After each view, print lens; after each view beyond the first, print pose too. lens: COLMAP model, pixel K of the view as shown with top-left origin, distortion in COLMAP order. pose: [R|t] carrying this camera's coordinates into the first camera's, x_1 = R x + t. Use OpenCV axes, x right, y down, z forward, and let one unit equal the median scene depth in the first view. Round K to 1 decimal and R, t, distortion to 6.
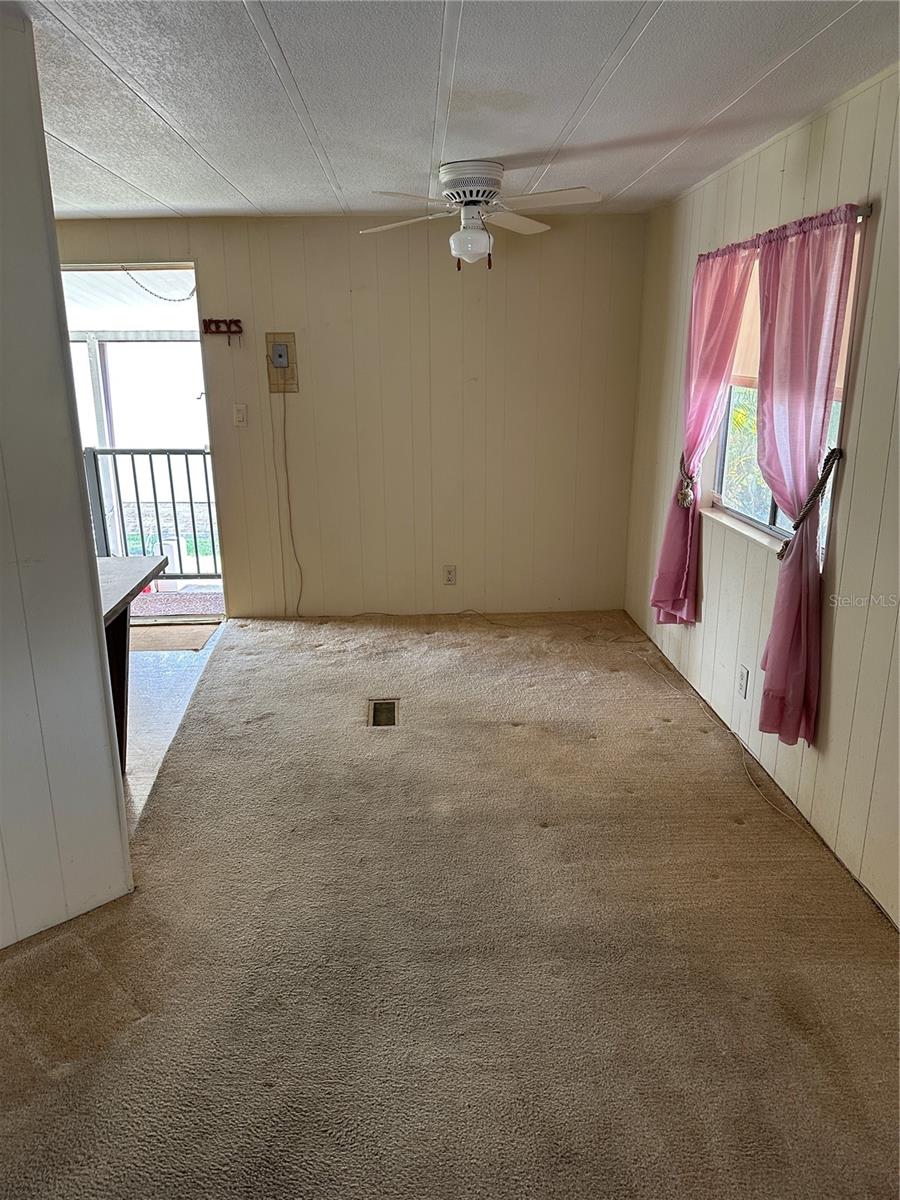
lens RADIAL K [[850.5, 0, 451.9], [0, 850.5, 596.6], [0, 0, 1]] dist [0.070066, -0.013455]
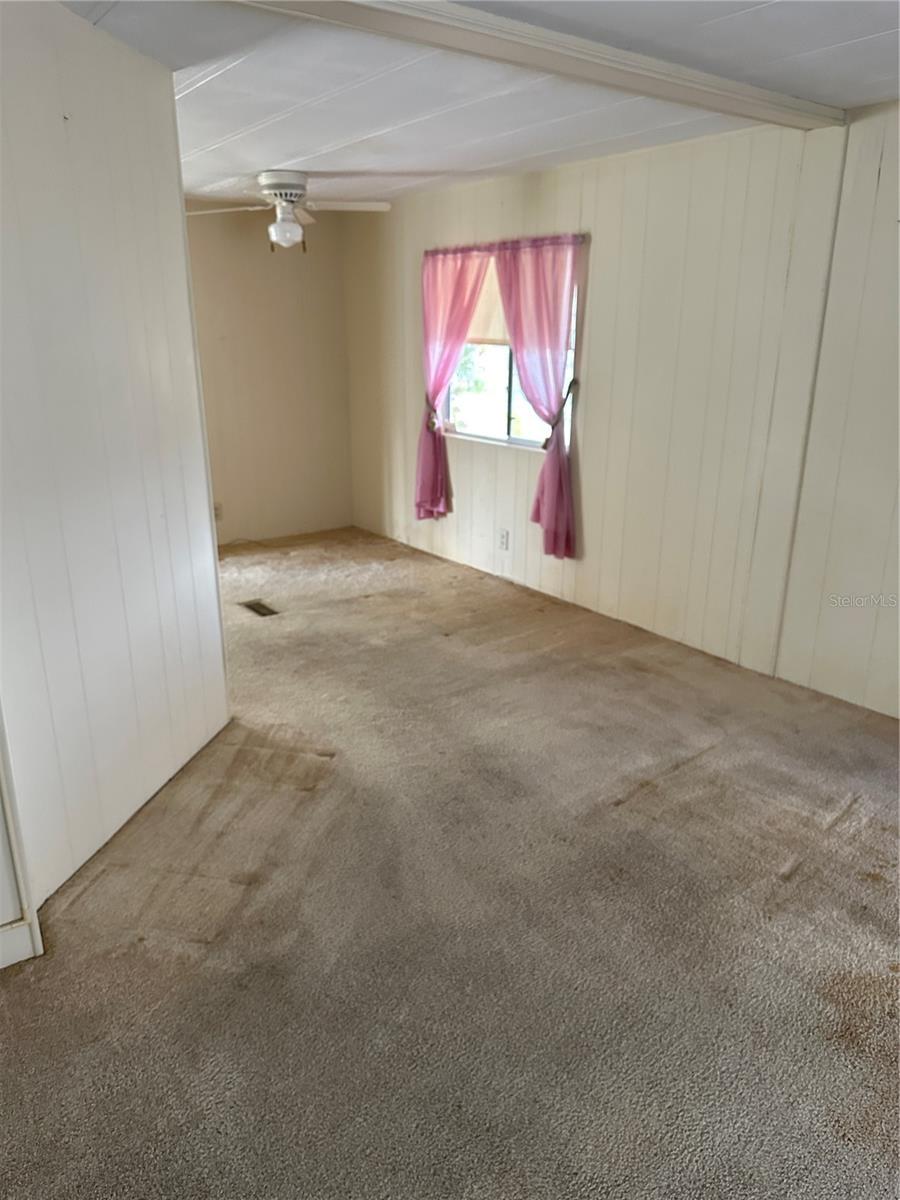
lens RADIAL K [[850.5, 0, 446.4], [0, 850.5, 608.3], [0, 0, 1]] dist [0.070066, -0.013455]
pose [[0.843385, -0.170068, 0.509684, -0.539917], [0.145415, 0.985432, 0.088191, 0.069905], [-0.517258, -0.000264, 0.855829, -0.244999]]
